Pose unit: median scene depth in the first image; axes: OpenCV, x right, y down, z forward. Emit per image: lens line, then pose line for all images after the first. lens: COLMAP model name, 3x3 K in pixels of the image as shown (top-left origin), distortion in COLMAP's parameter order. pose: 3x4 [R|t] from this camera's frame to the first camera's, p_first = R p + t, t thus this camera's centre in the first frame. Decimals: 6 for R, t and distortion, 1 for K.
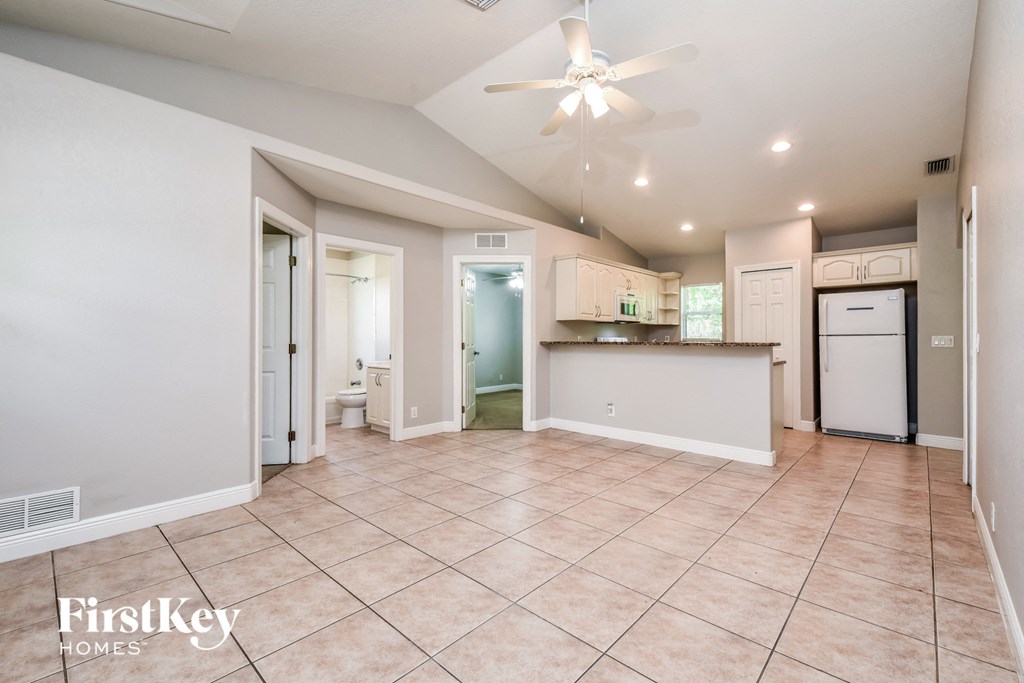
lens RADIAL K [[418.4, 0, 494.2], [0, 418.4, 334.8], [0, 0, 1]] dist [-0.001094, -0.000047]
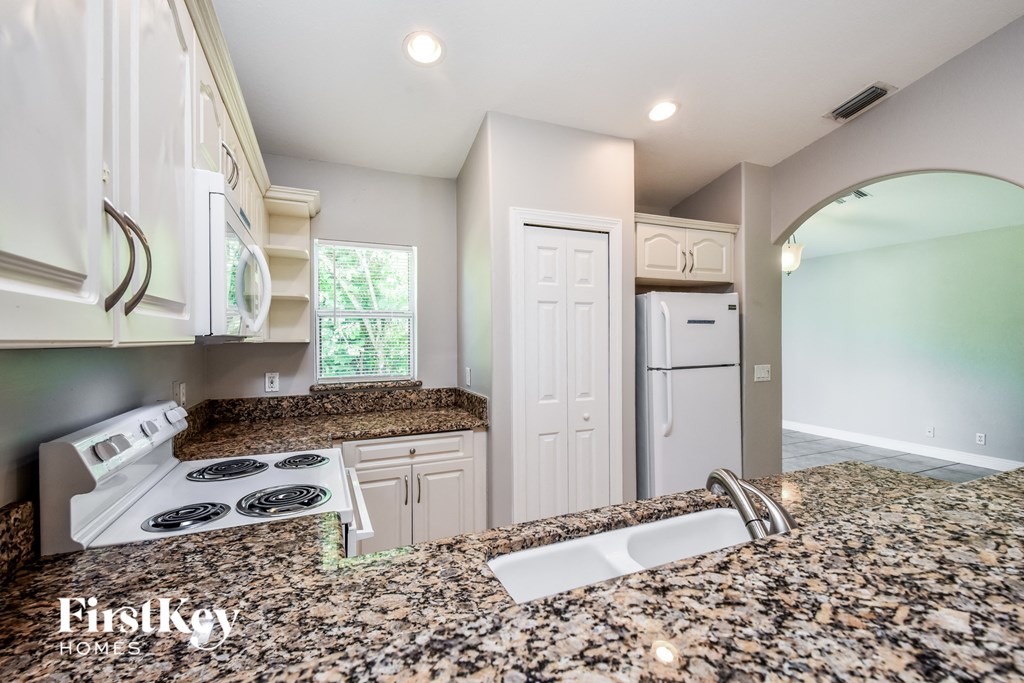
lens RADIAL K [[446.4, 0, 512.0], [0, 446.4, 341.5], [0, 0, 1]] dist [-0.000115, -0.000105]
pose [[0.366858, -0.007650, 0.930246, 0.189517], [0.006218, 0.999964, 0.005771, -0.037887], [-0.930256, 0.003667, 0.366892, 0.950320]]
